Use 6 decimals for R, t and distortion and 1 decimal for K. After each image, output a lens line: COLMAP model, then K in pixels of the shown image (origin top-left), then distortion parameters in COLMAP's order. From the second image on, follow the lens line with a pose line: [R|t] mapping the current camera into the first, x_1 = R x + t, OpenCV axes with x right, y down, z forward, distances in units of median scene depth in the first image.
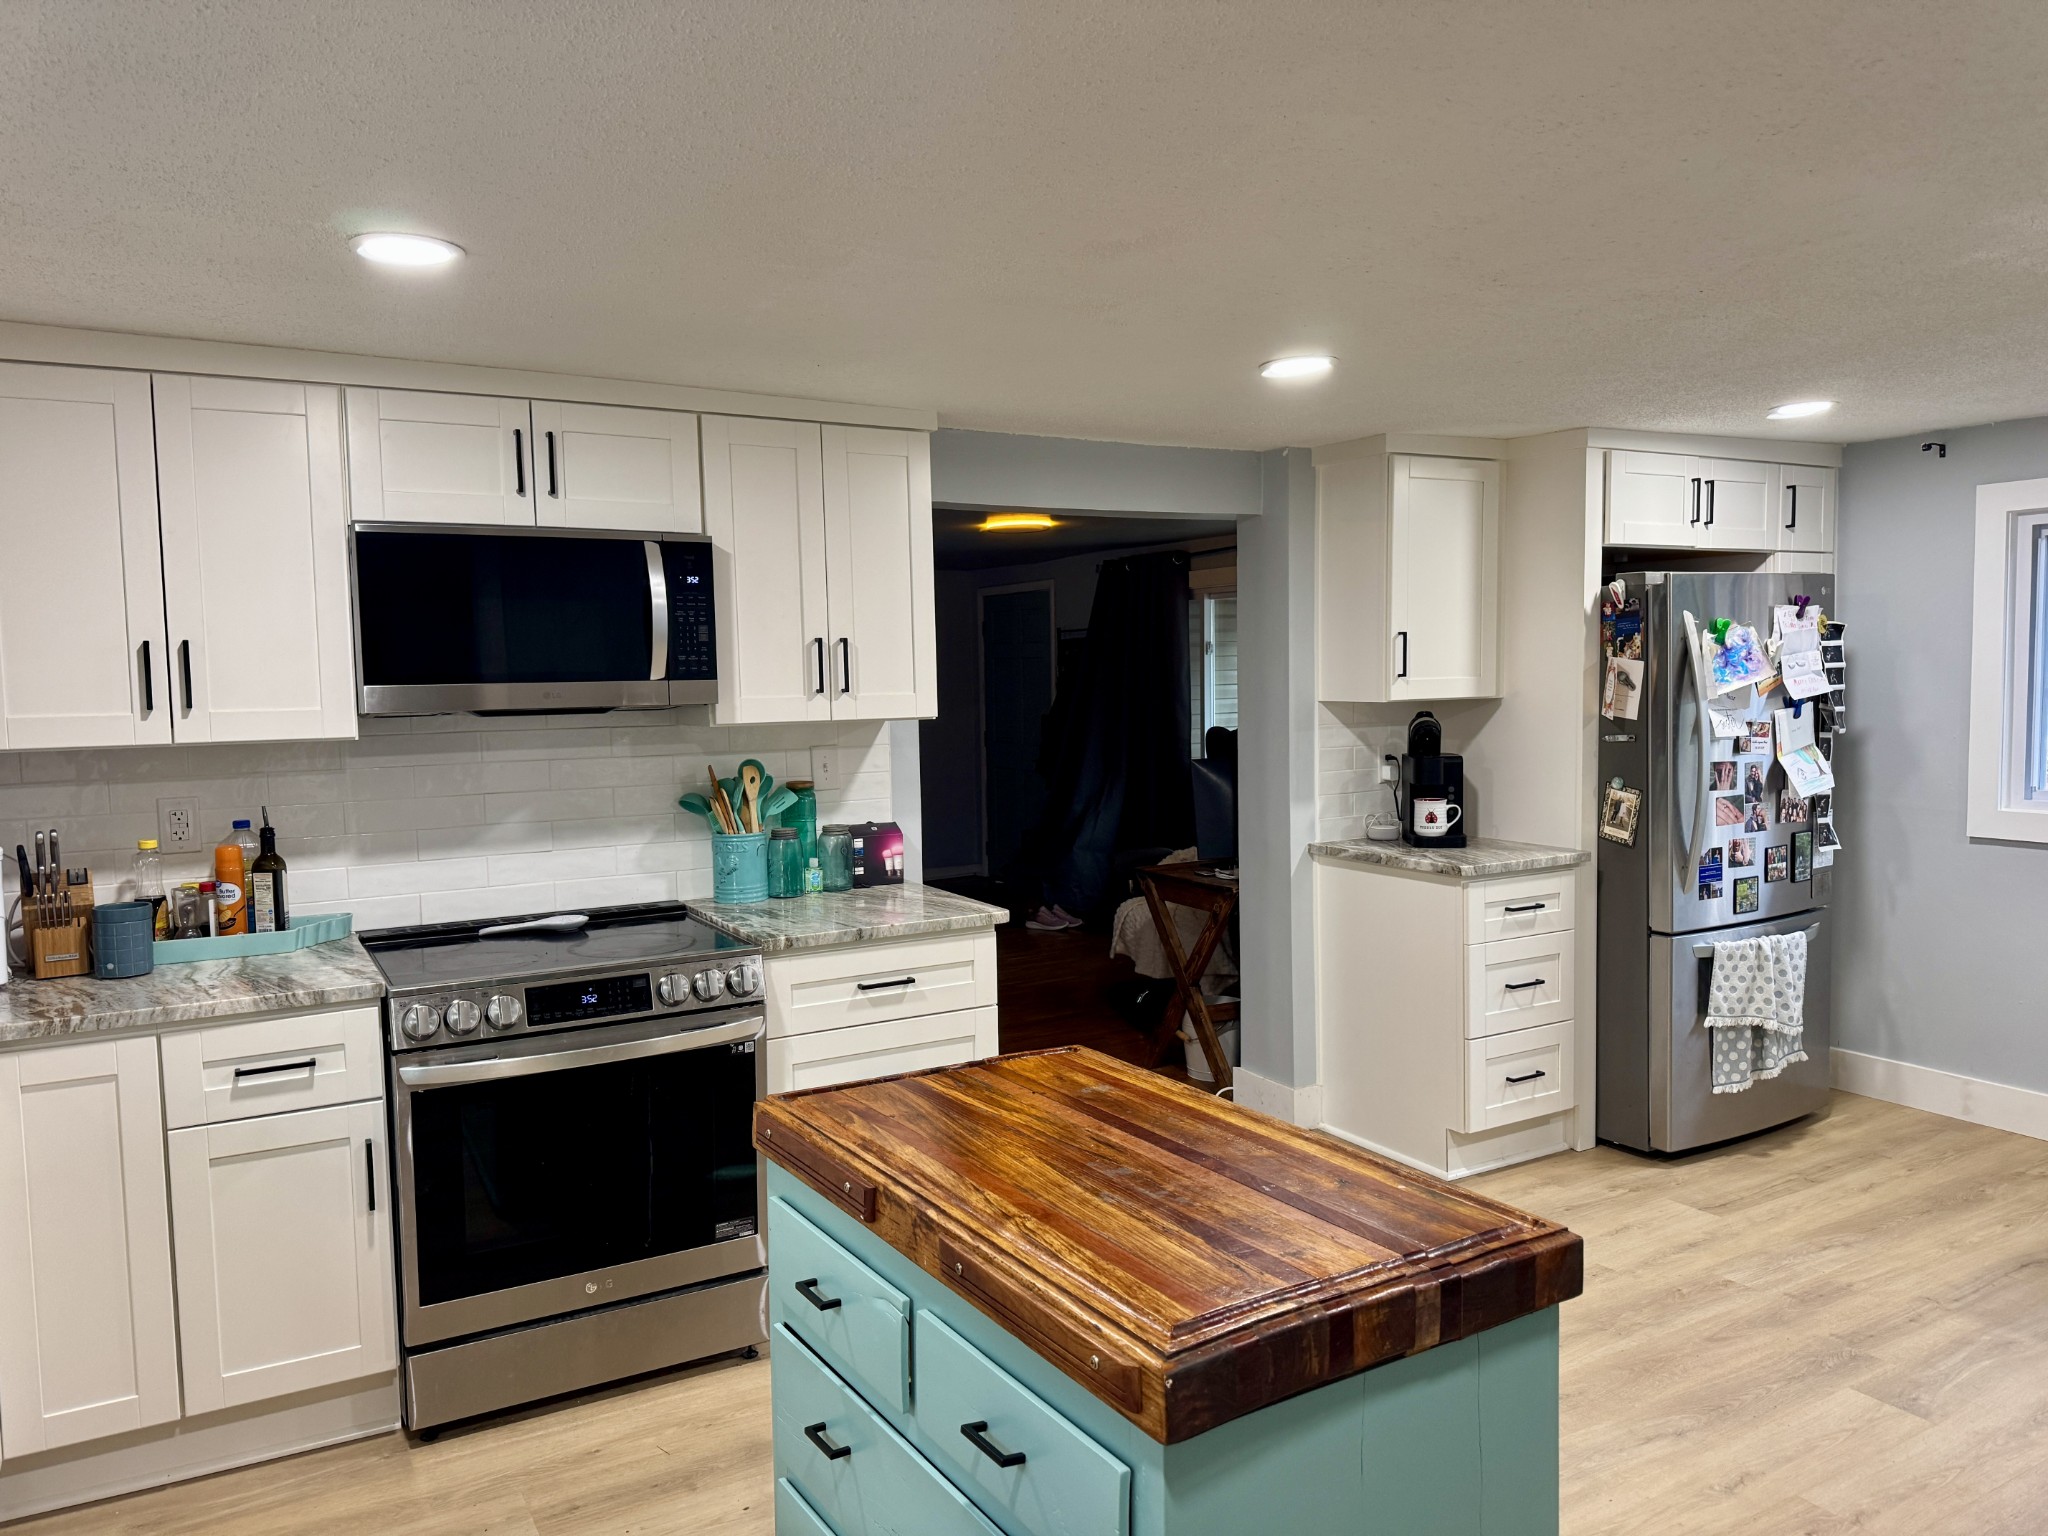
lens RADIAL K [[1446.4, 0, 1027.7], [0, 1446.4, 765.5], [0, 0, 1]] dist [-0.004993, -0.006249]
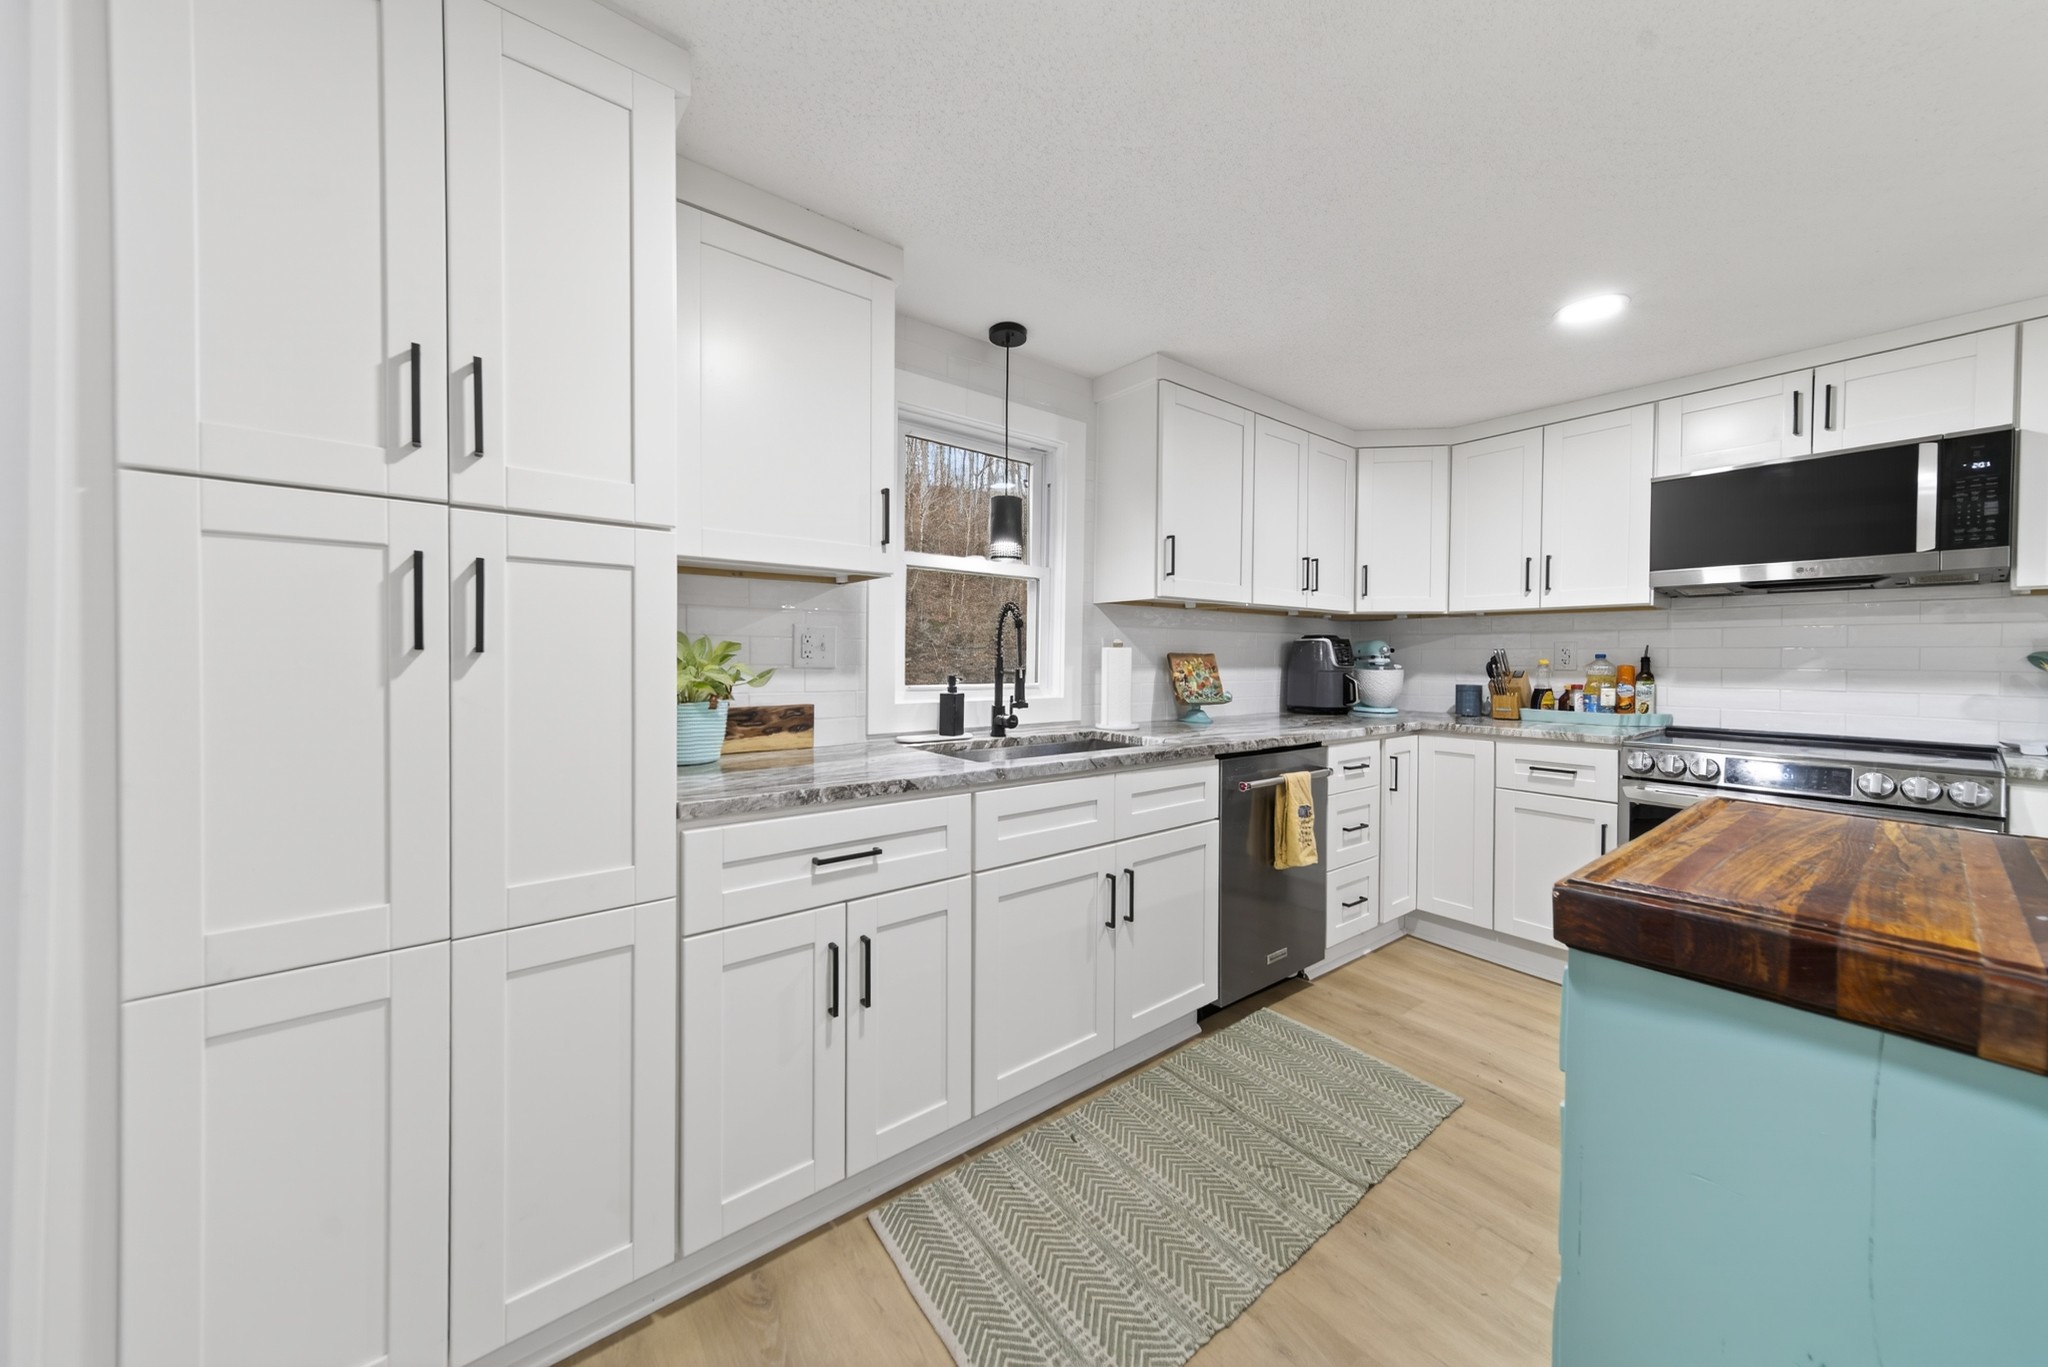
lens RADIAL K [[714.2, 0, 1019.7], [0, 714.2, 666.3], [0, 0, 1]] dist [0.001453, 0.000000]
pose [[0.130527, 0.033980, -0.990862, 0.280294], [-0.075265, 0.996868, 0.024271, 0.090702], [0.988584, 0.071409, 0.132676, 0.149336]]
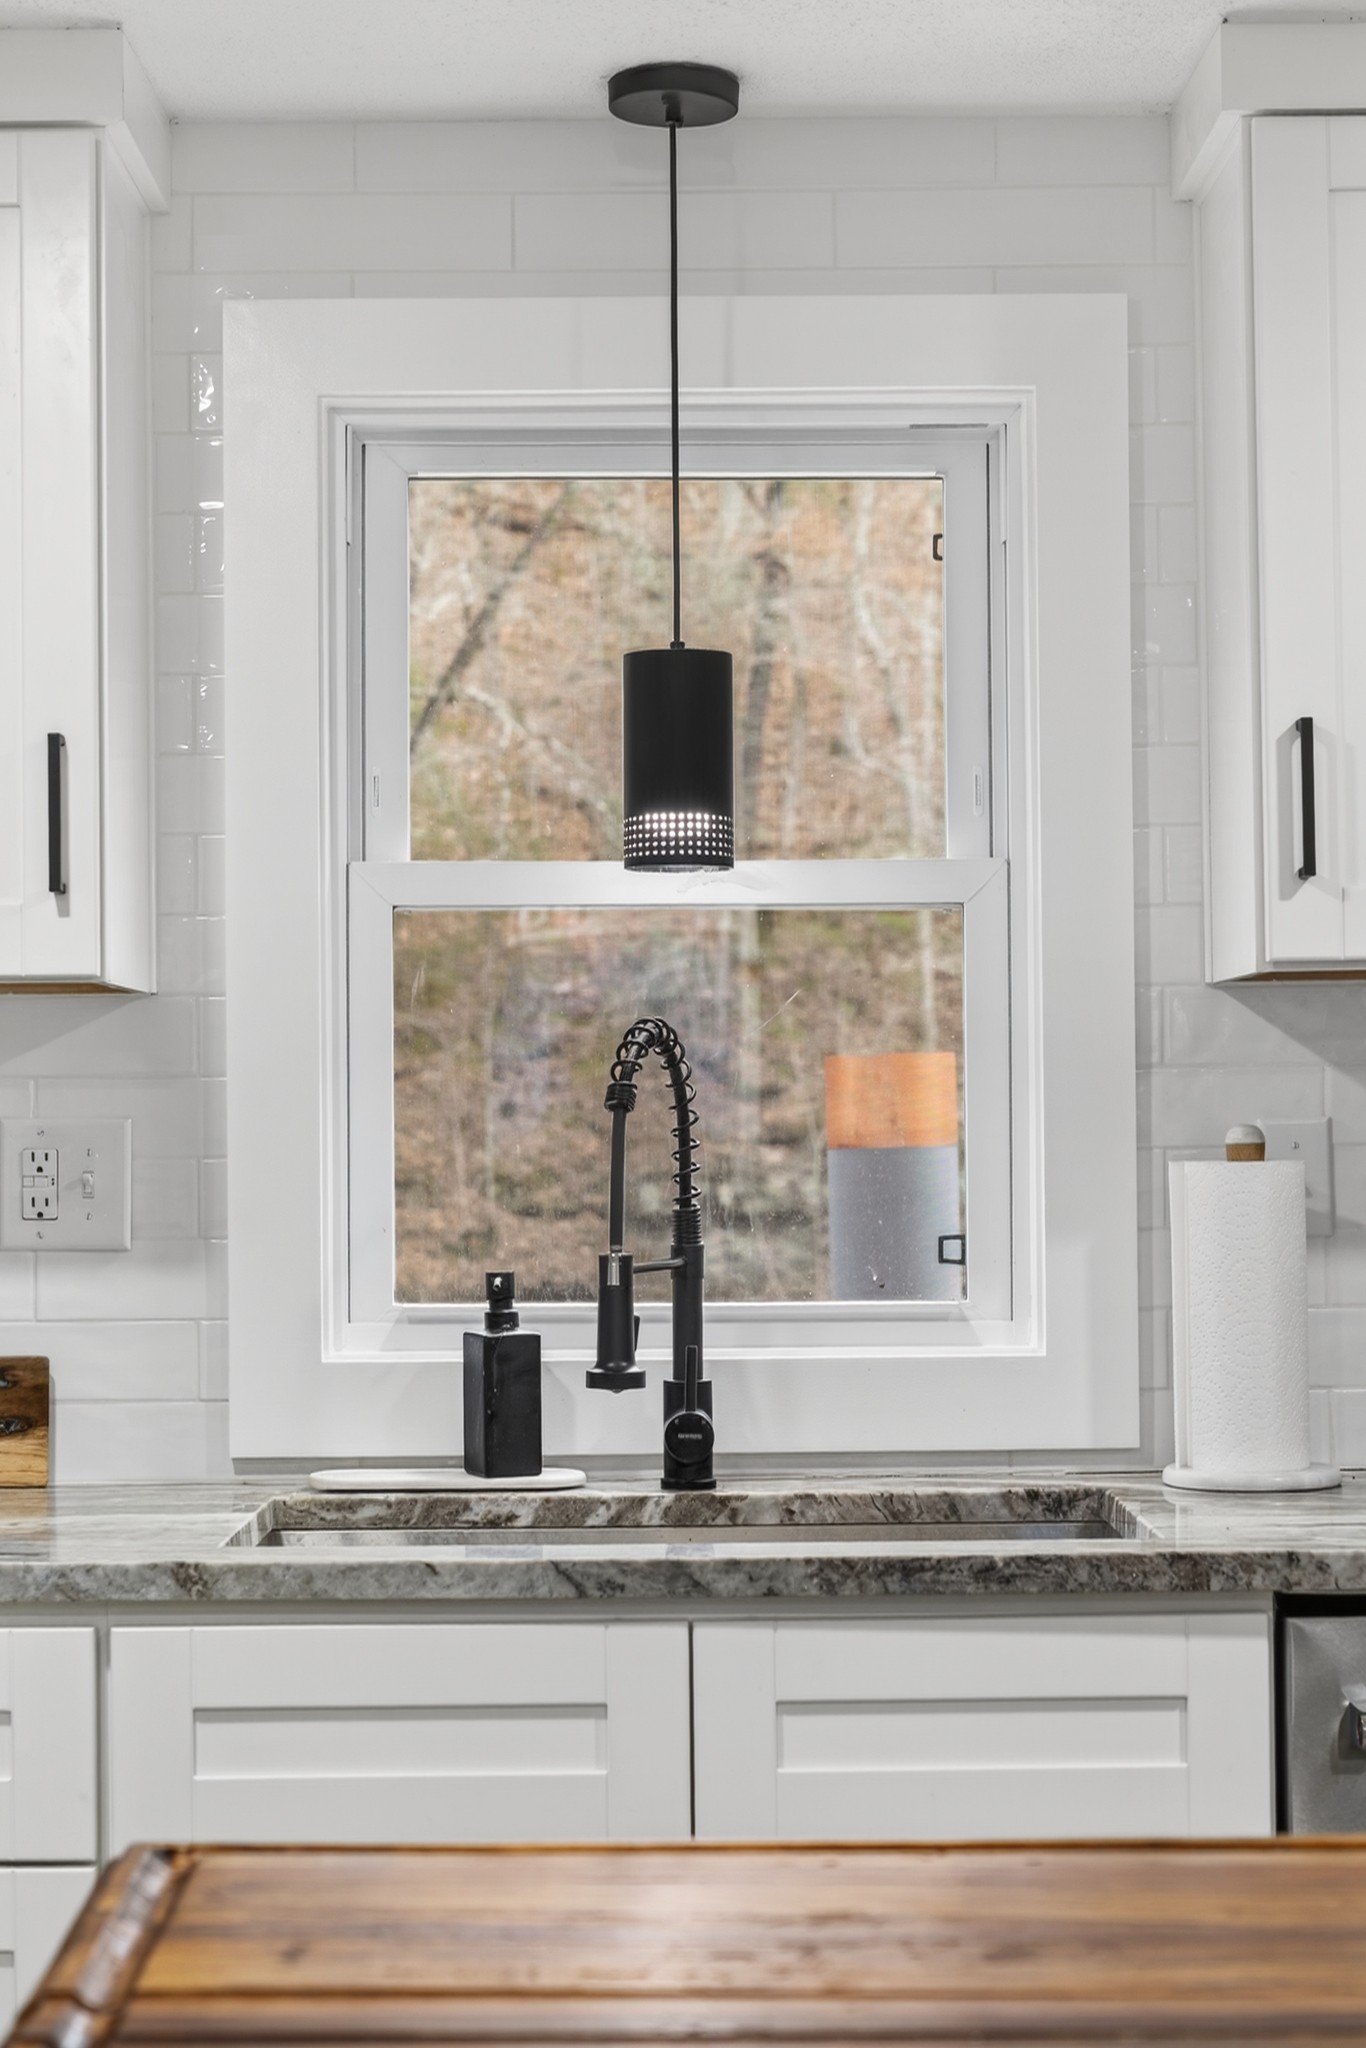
lens RADIAL K [[3750.0, 0, 684.0], [0, 3750.0, 1025.9], [0, 0, 1]] dist [-0.061184, 0.000000]
pose [[-0.503663, 0.004237, -0.863890, 0.496673], [-0.036982, 0.998966, 0.026461, 0.017654], [0.863108, 0.045275, -0.502985, 0.779295]]
